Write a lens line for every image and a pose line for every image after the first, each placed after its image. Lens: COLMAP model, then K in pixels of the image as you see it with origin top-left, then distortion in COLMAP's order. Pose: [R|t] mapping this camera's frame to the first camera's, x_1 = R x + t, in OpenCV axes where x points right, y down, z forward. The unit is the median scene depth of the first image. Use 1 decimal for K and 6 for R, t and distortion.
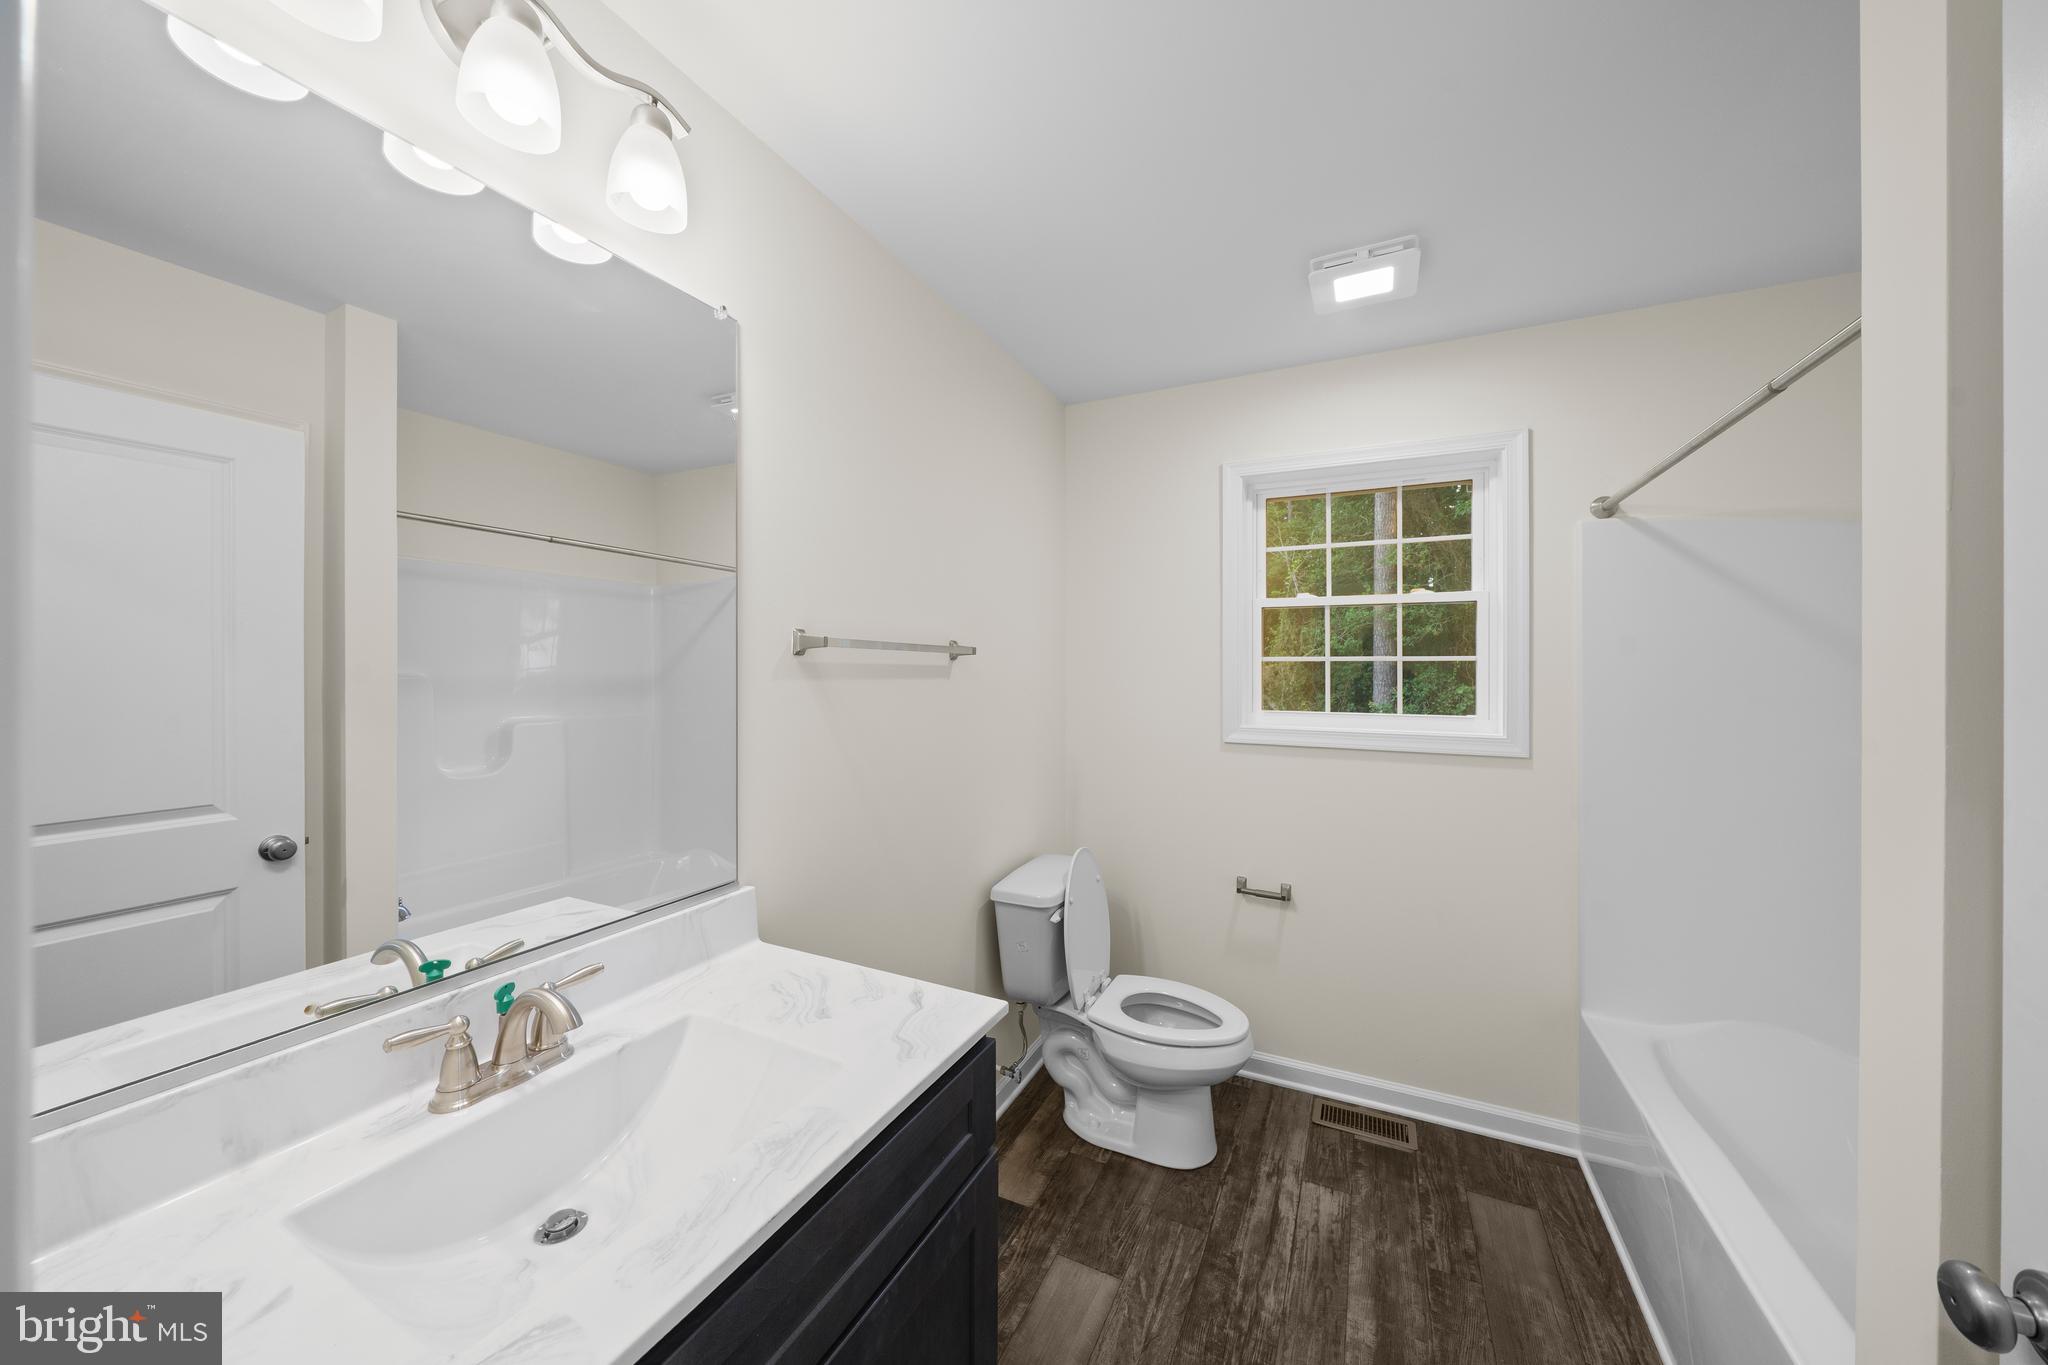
lens RADIAL K [[708.1, 0, 1025.4], [0, 708.1, 685.6], [0, 0, 1]] dist [-0.001167, -0.000211]
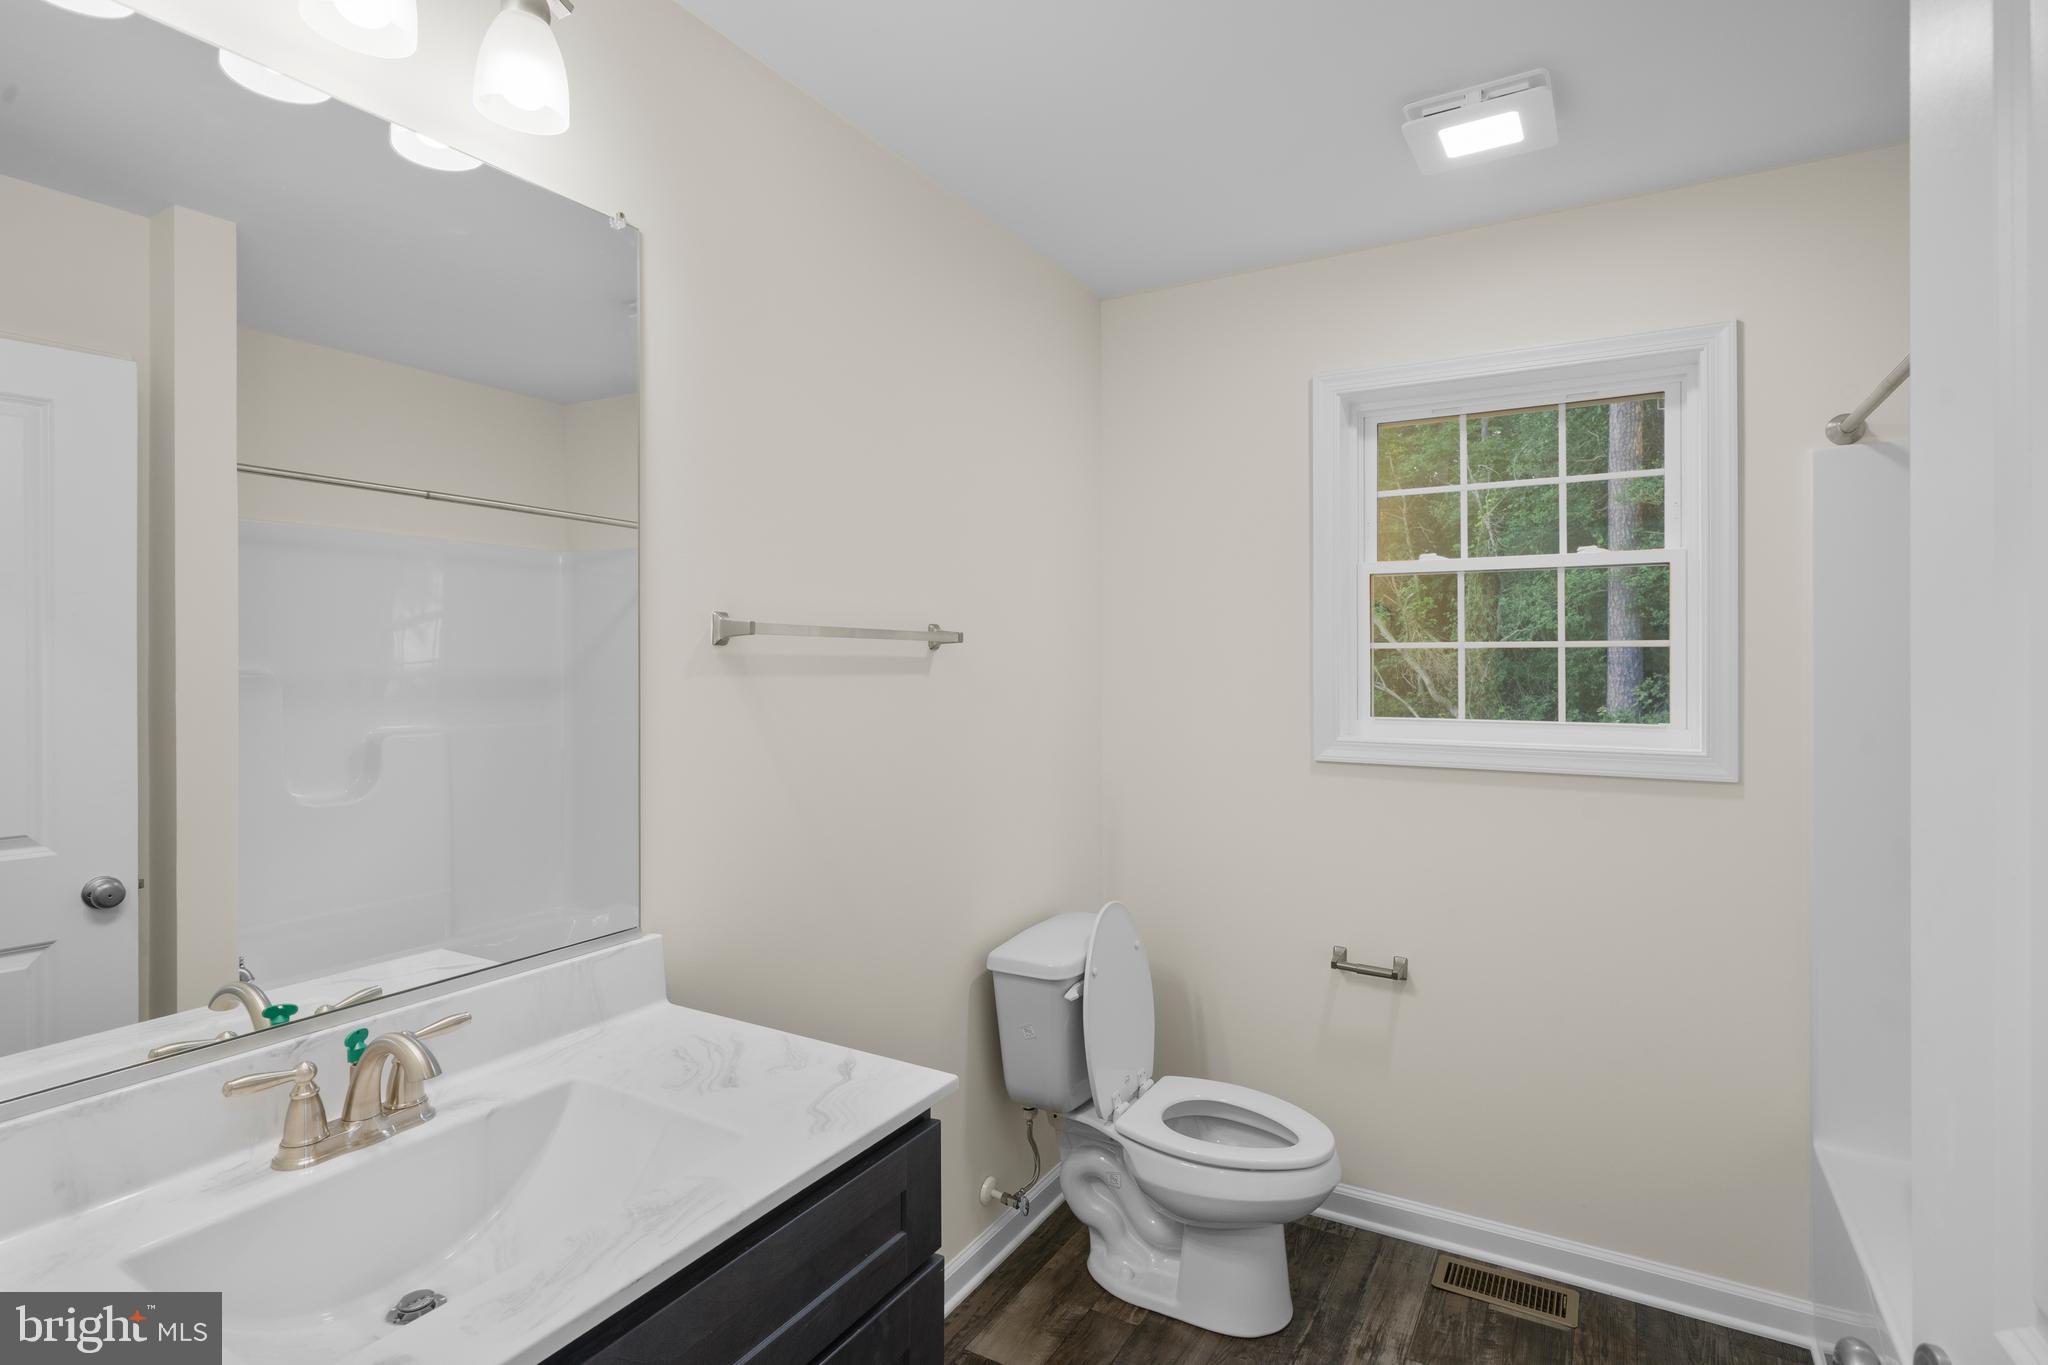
lens RADIAL K [[1020.2, 0, 1024.0], [0, 1020.2, 682.5], [0, 0, 1]] dist [0.003155, 0.002041]
pose [[0.997464, -0.002941, -0.071118, 0.070369], [0.002770, 0.999993, -0.002503, 0.001821], [0.071125, 0.002300, 0.997465, -0.079277]]
